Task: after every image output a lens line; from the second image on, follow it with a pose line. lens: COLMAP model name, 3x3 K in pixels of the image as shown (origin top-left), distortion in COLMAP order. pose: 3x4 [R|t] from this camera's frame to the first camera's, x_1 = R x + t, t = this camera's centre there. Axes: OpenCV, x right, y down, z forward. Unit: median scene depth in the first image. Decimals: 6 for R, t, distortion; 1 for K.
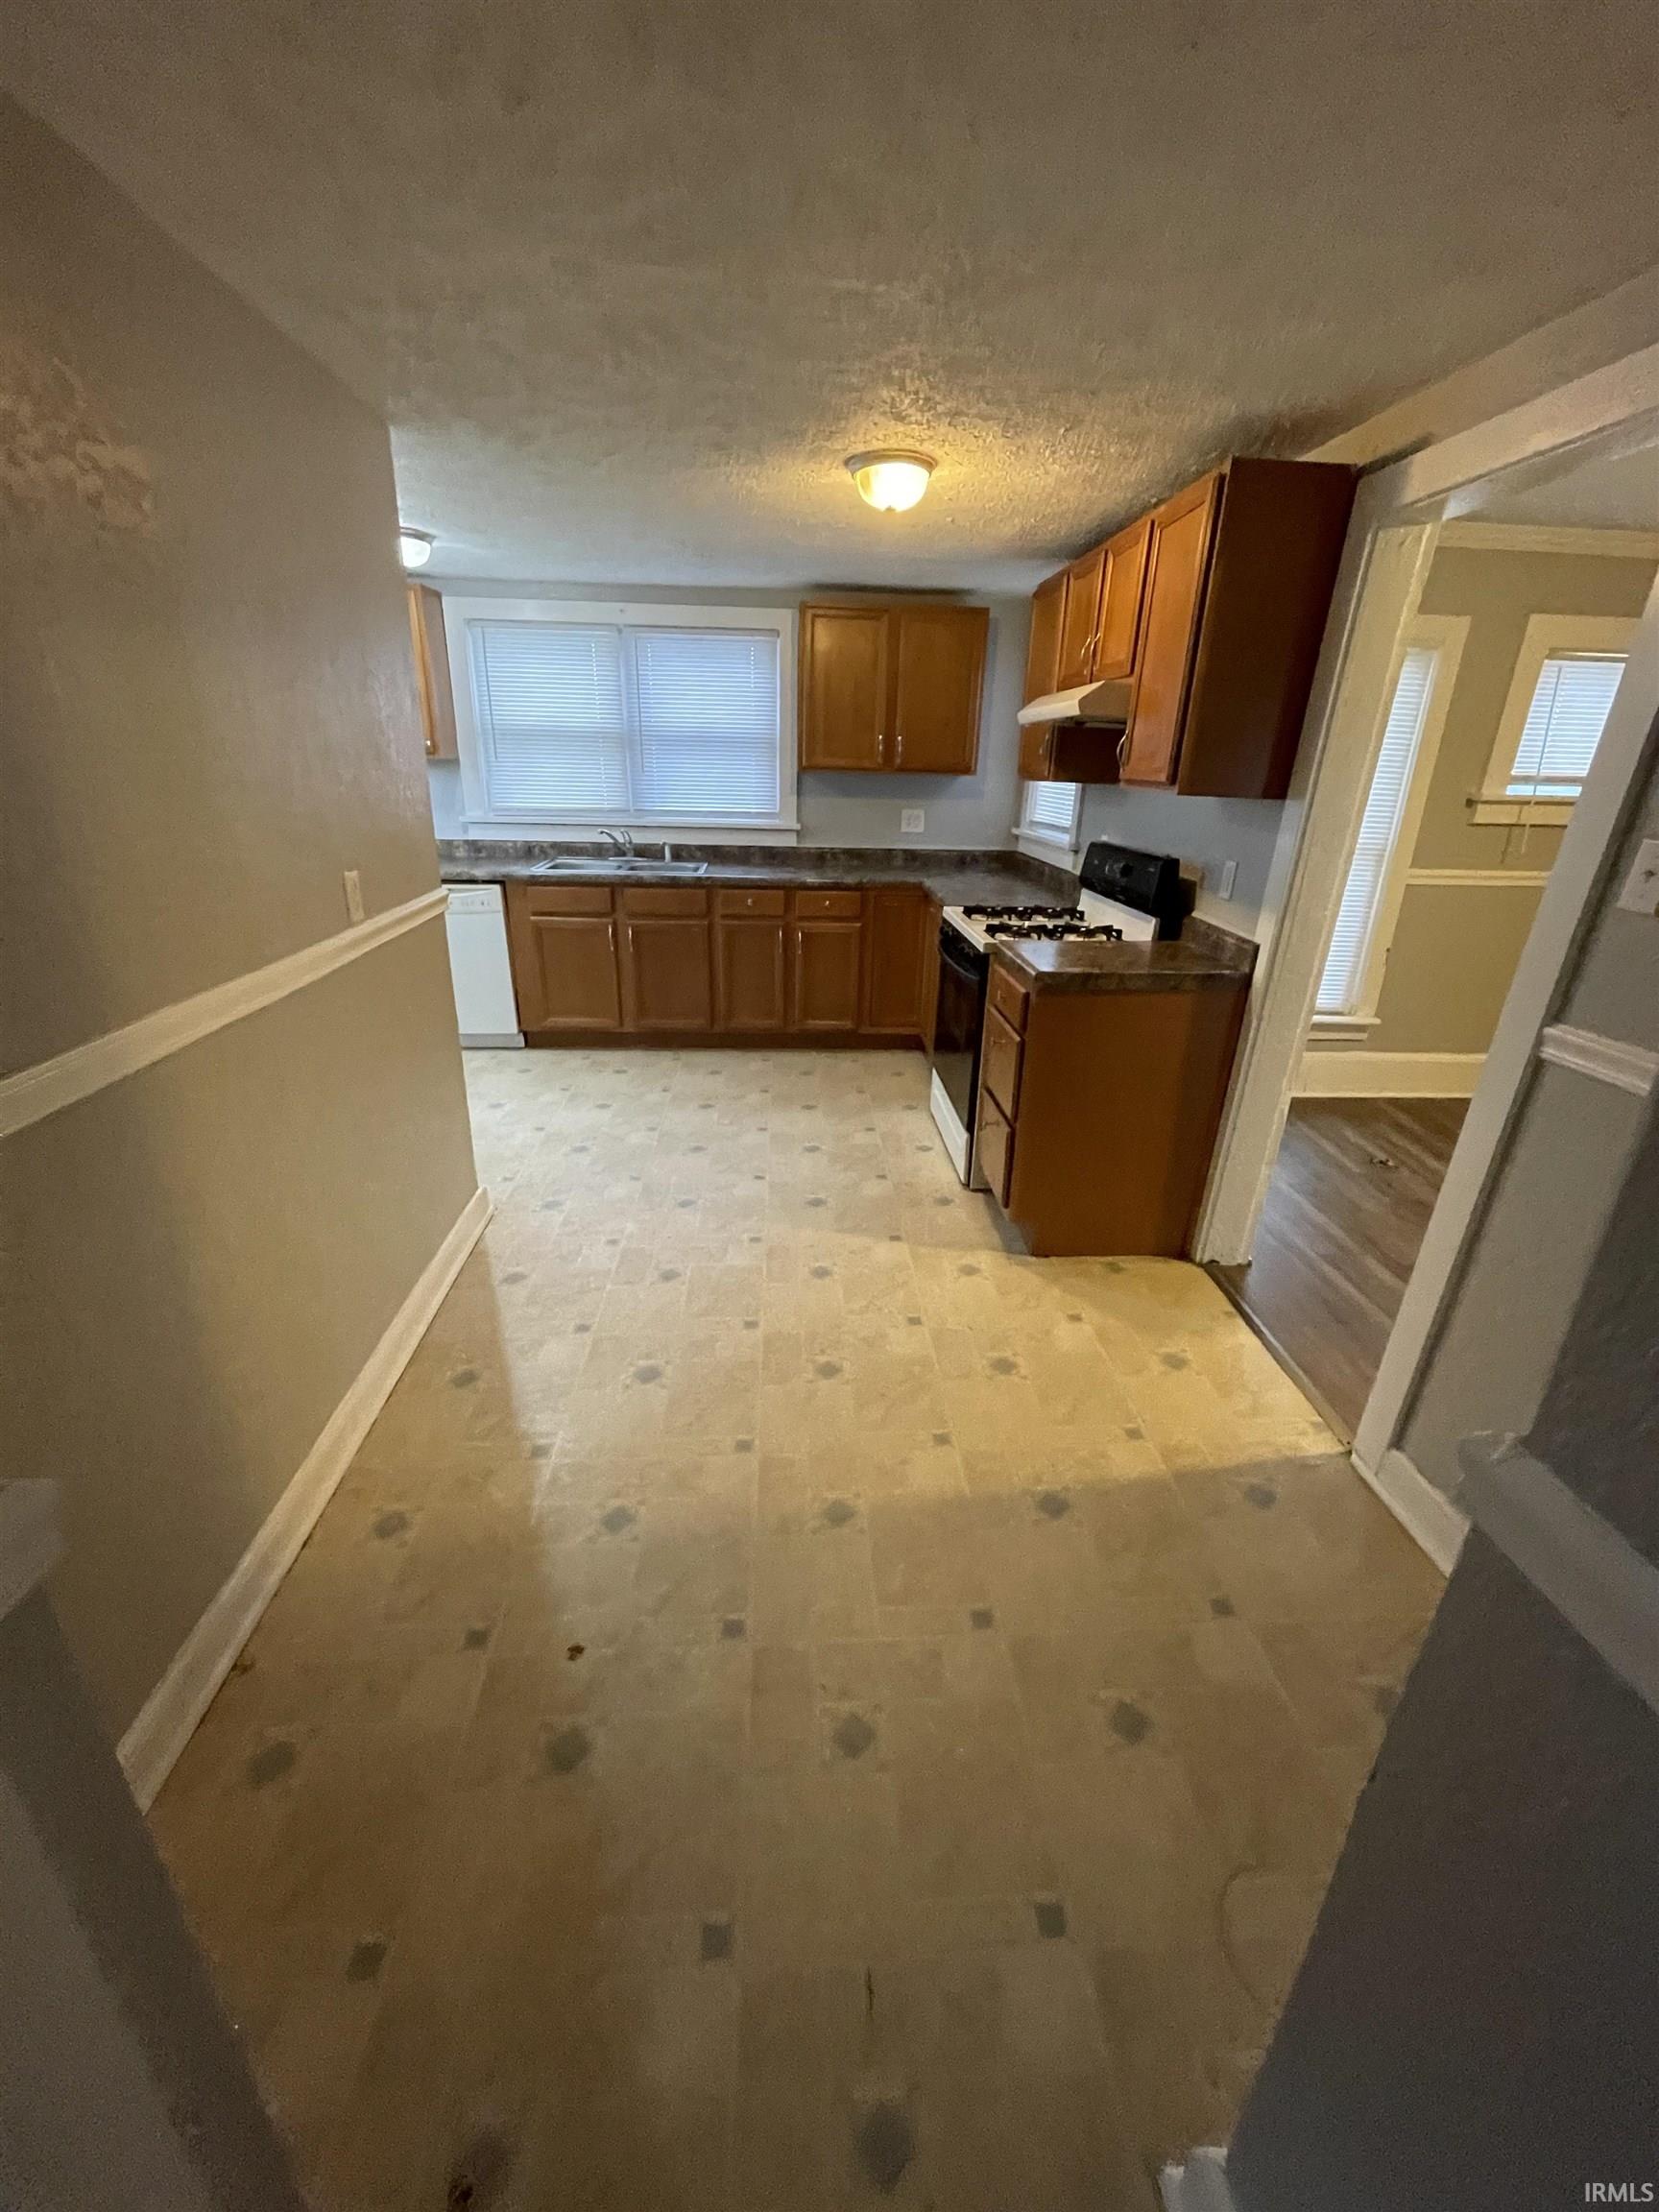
lens RADIAL K [[886.2, 0, 847.2], [0, 886.2, 1098.7], [0, 0, 1]] dist [-0.003694, 0.000931]
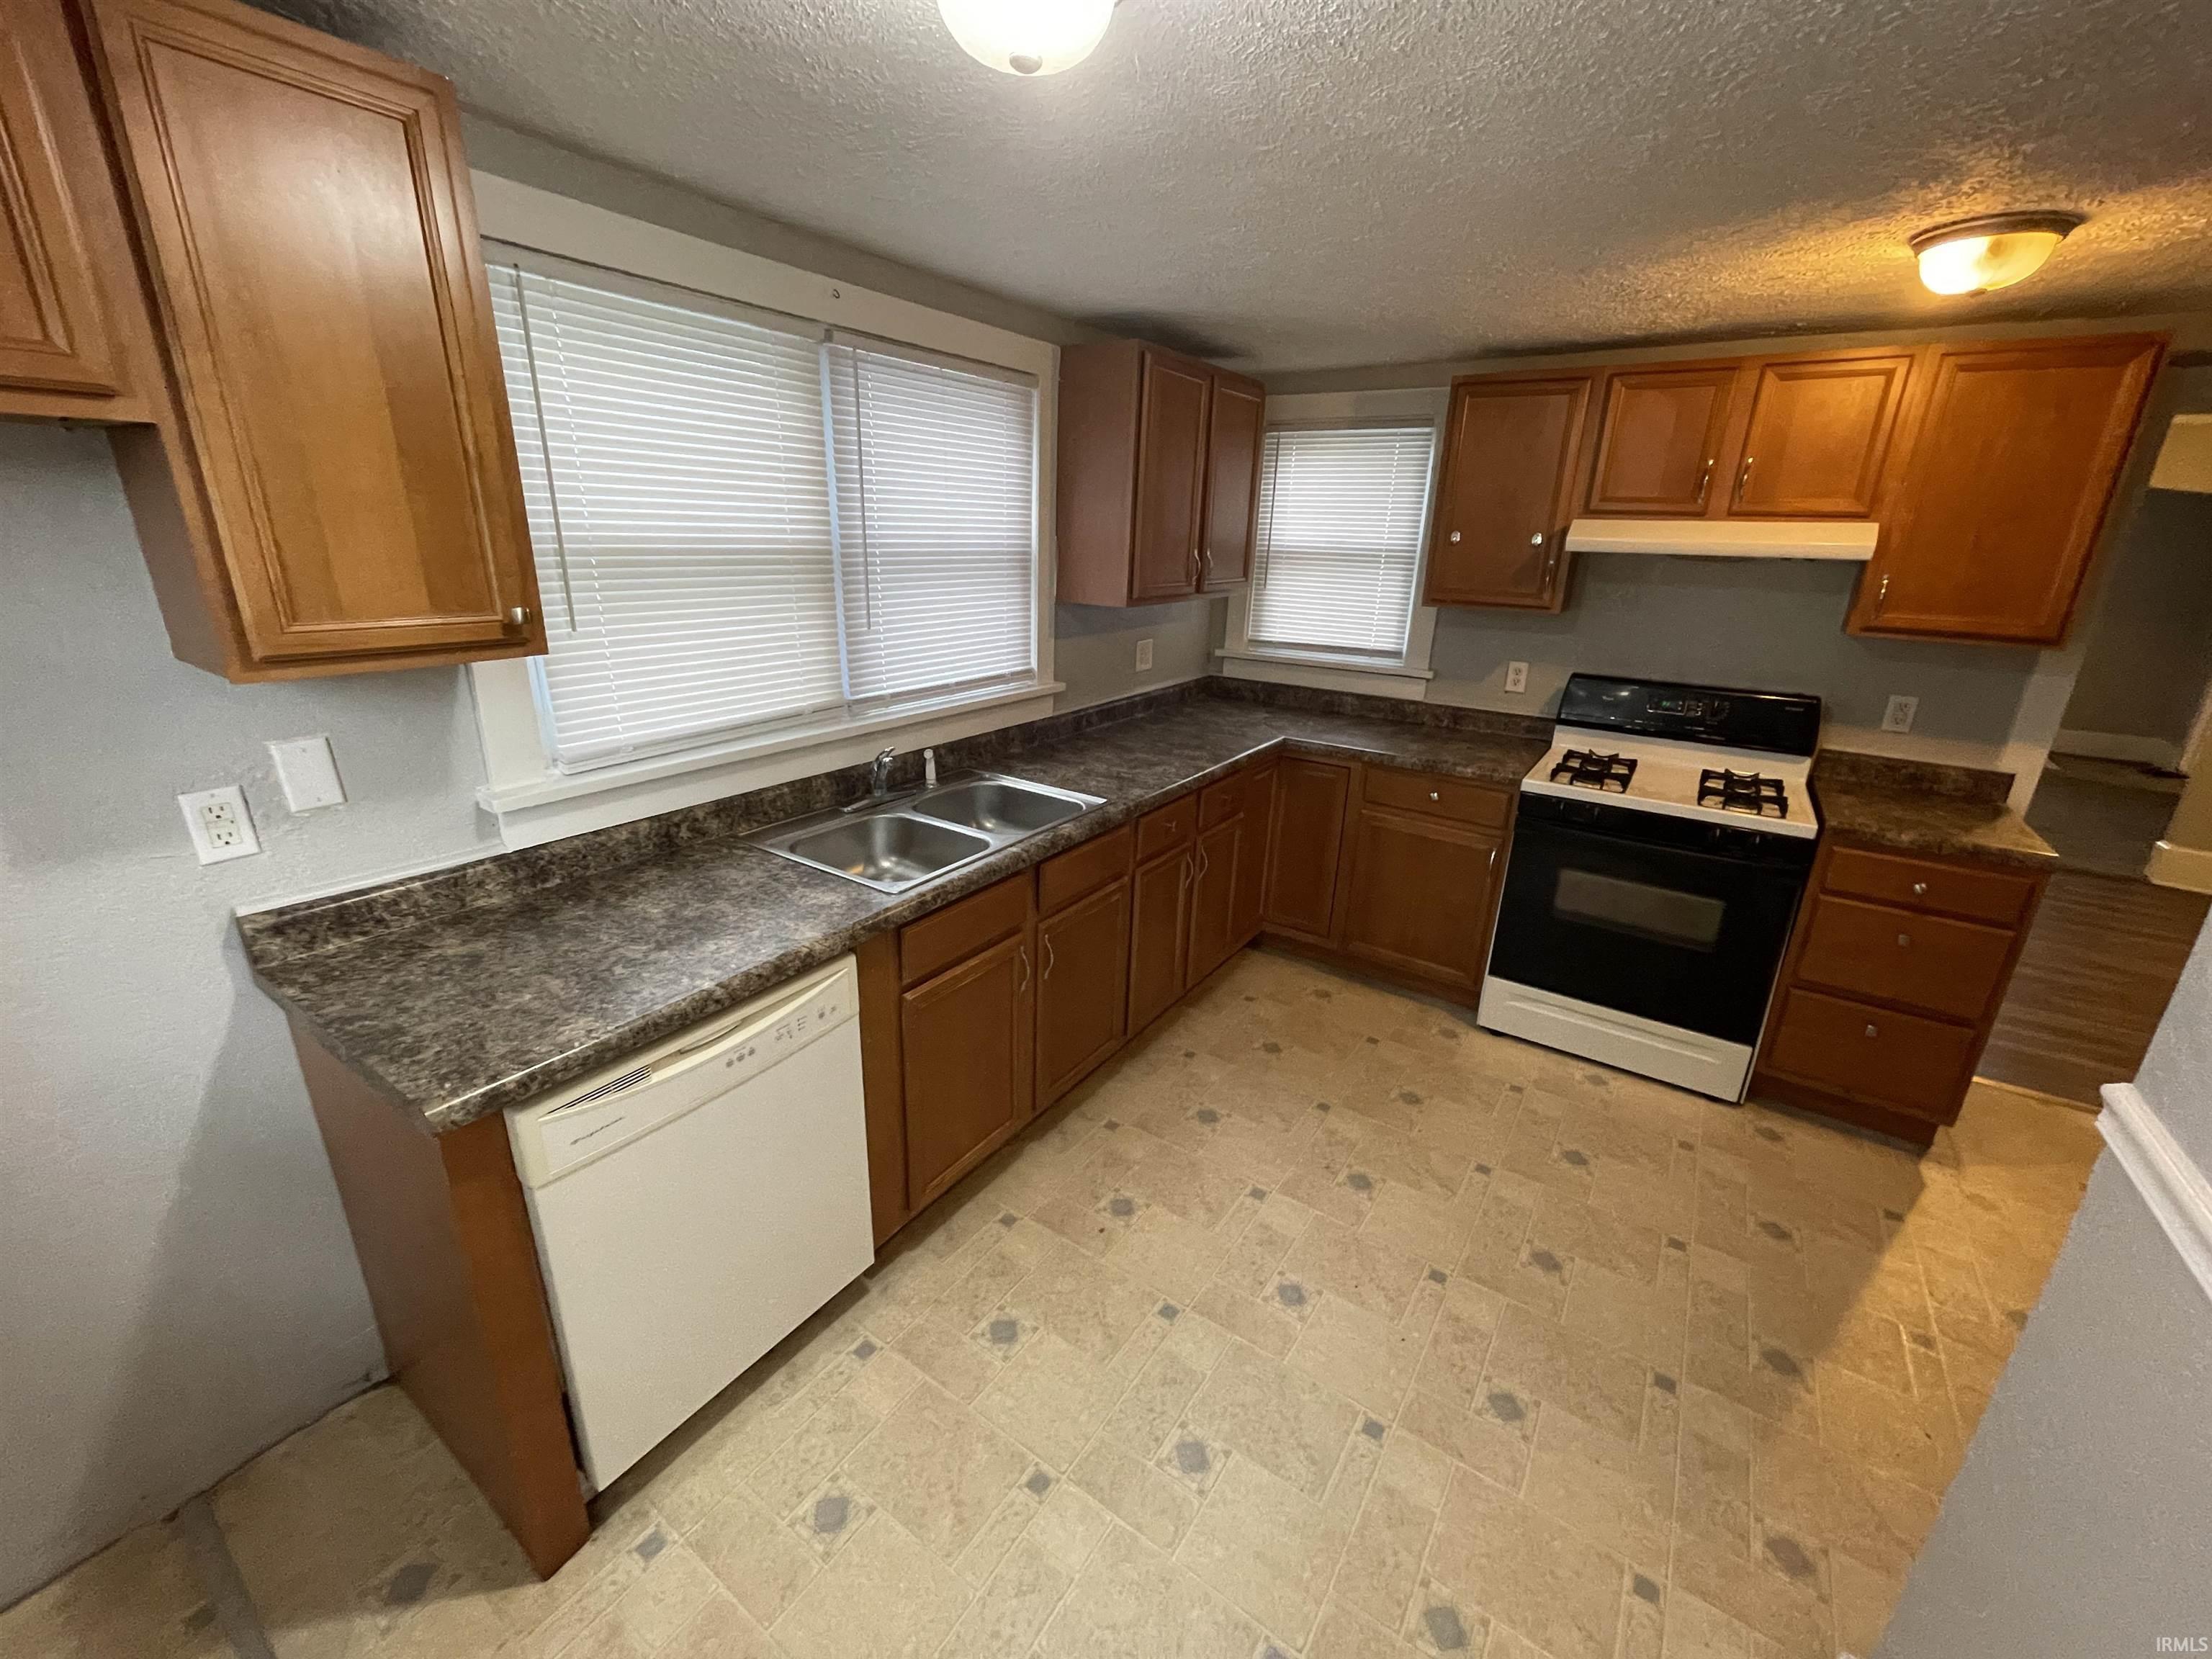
lens RADIAL K [[886.2, 0, 1102.1], [0, 886.2, 822.5], [0, 0, 1]] dist [-0.003694, 0.000931]
pose [[0.621049, -0.255423, 0.740984, -0.559055], [0.270869, 0.957101, 0.102893, -0.286496], [-0.735478, 0.136808, 0.663593, 0.604888]]
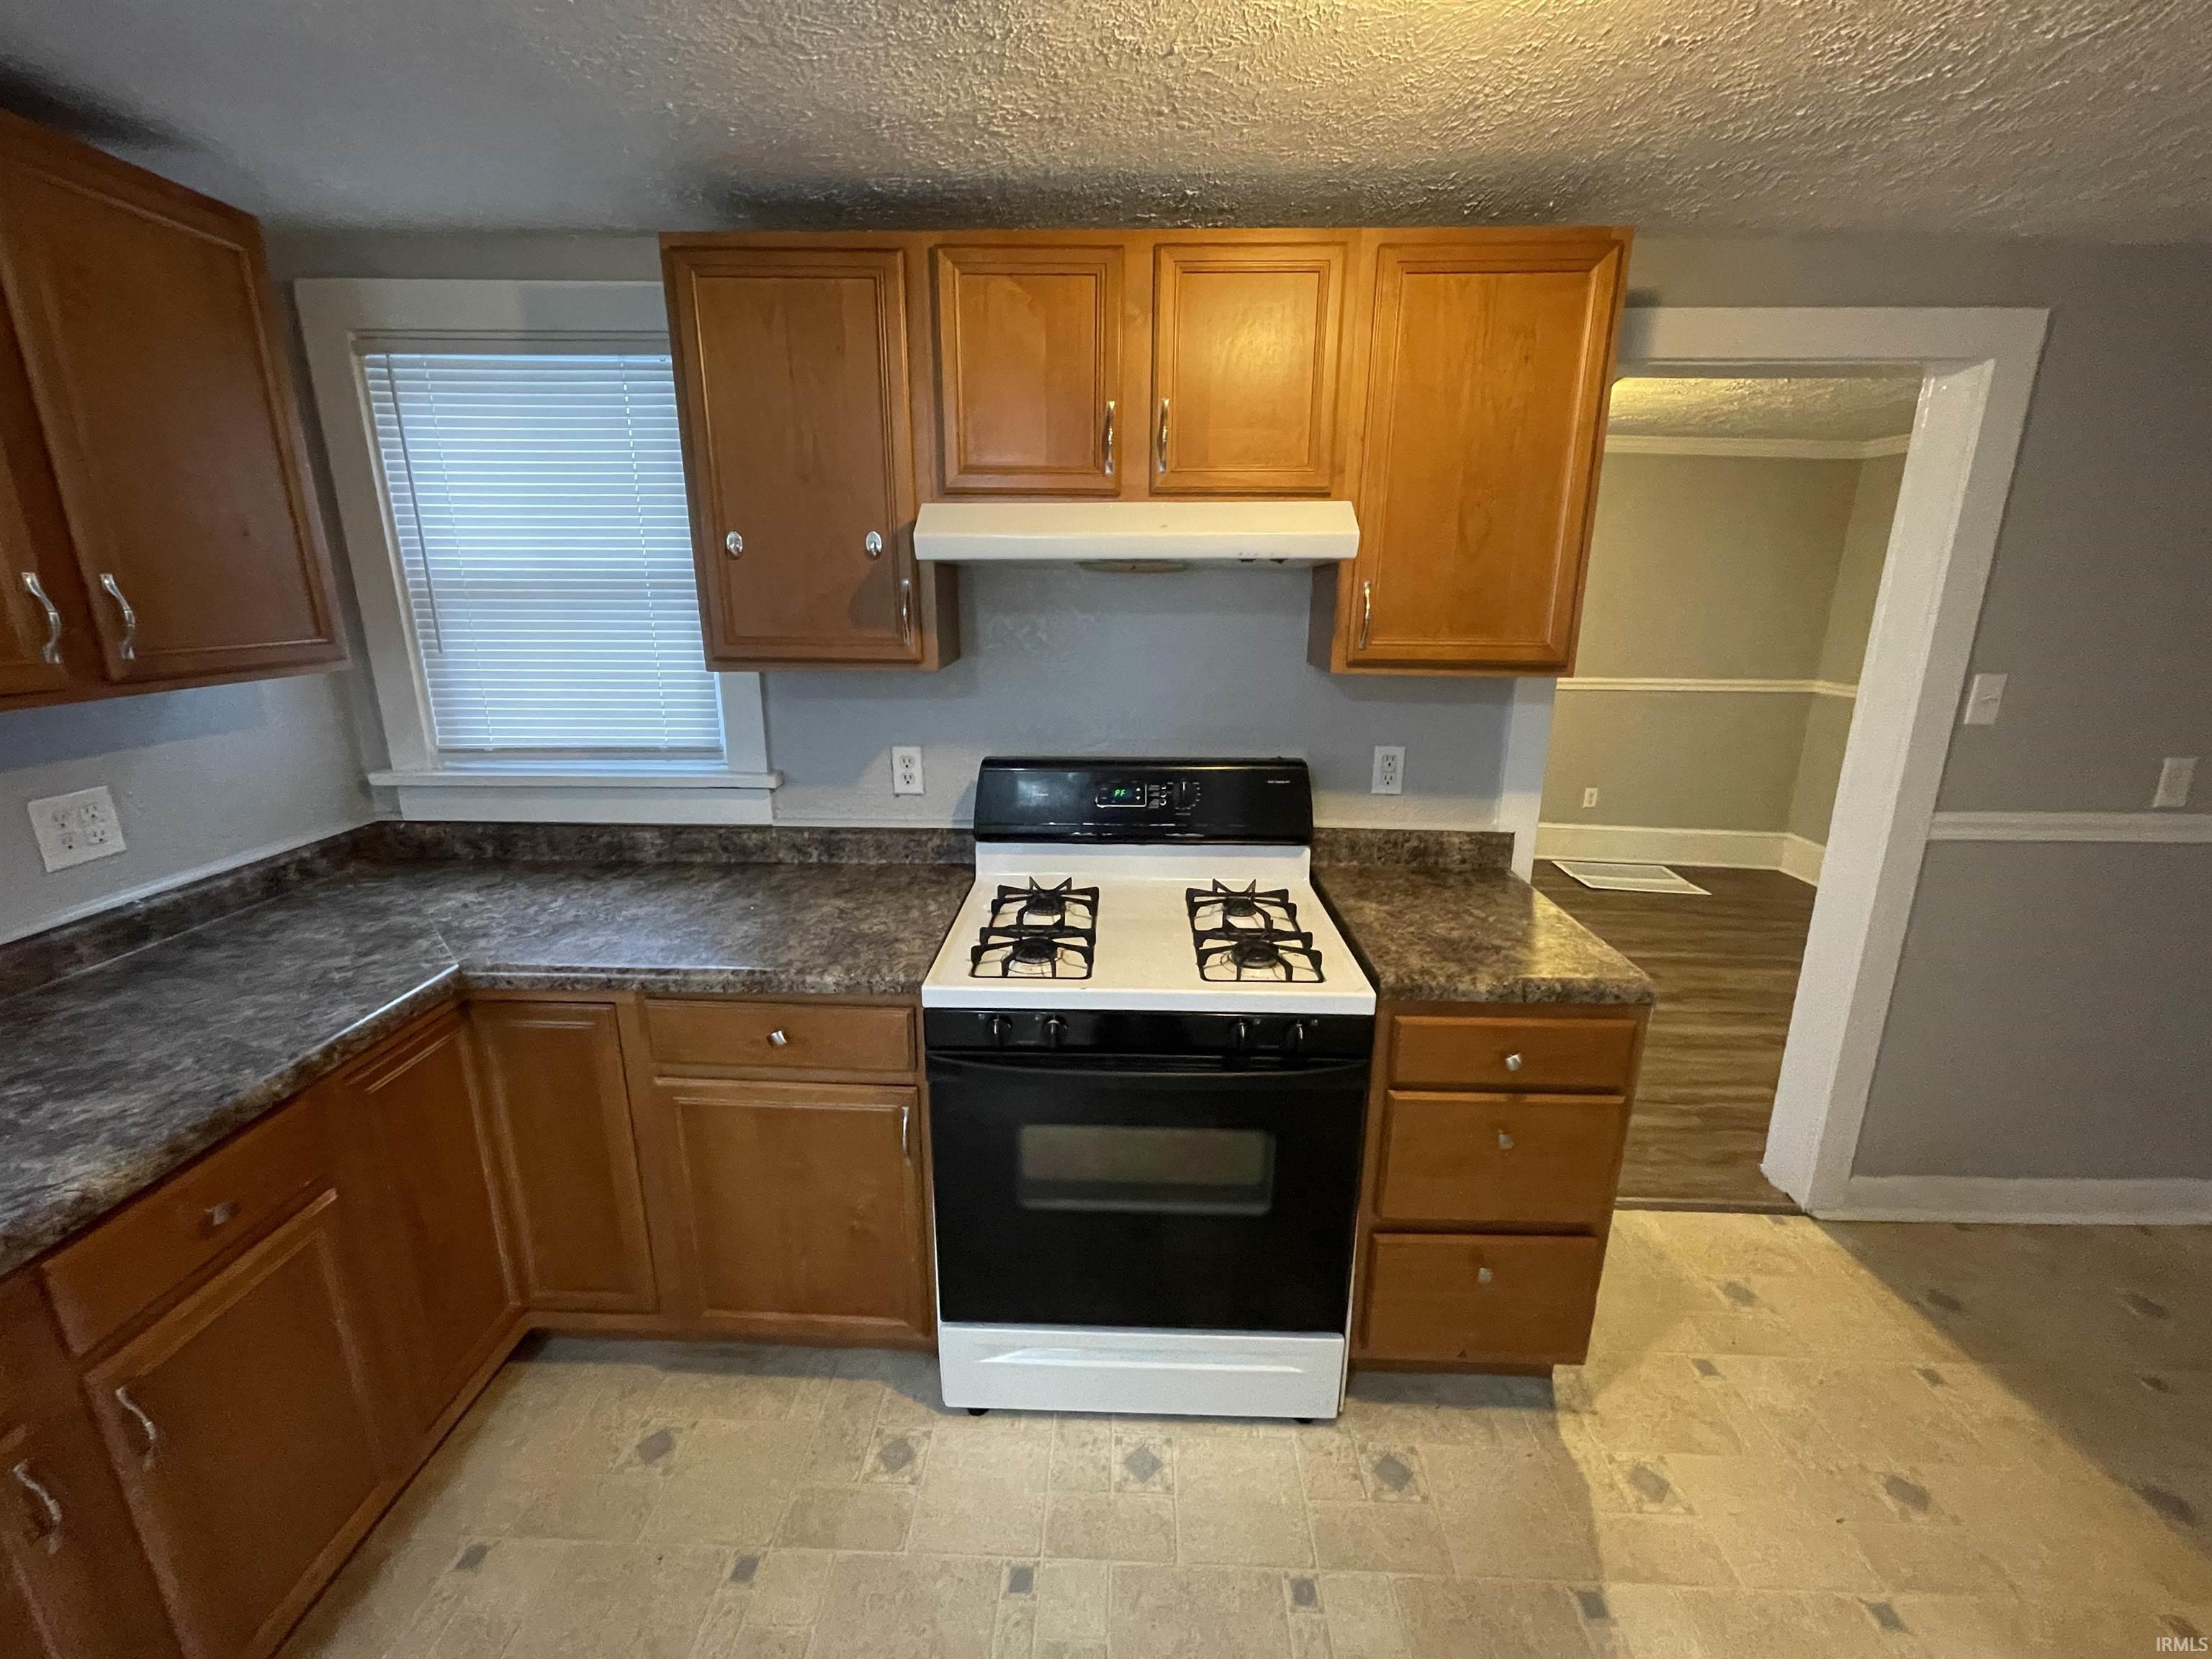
lens RADIAL K [[886.2, 0, 1101.1], [0, 886.2, 825.5], [0, 0, 1]] dist [-0.003694, 0.000931]
pose [[0.101972, -0.288419, 0.952059, -0.197752], [0.355397, 0.904450, 0.235930, -0.279379], [-0.929136, 0.314301, 0.194732, 0.651747]]
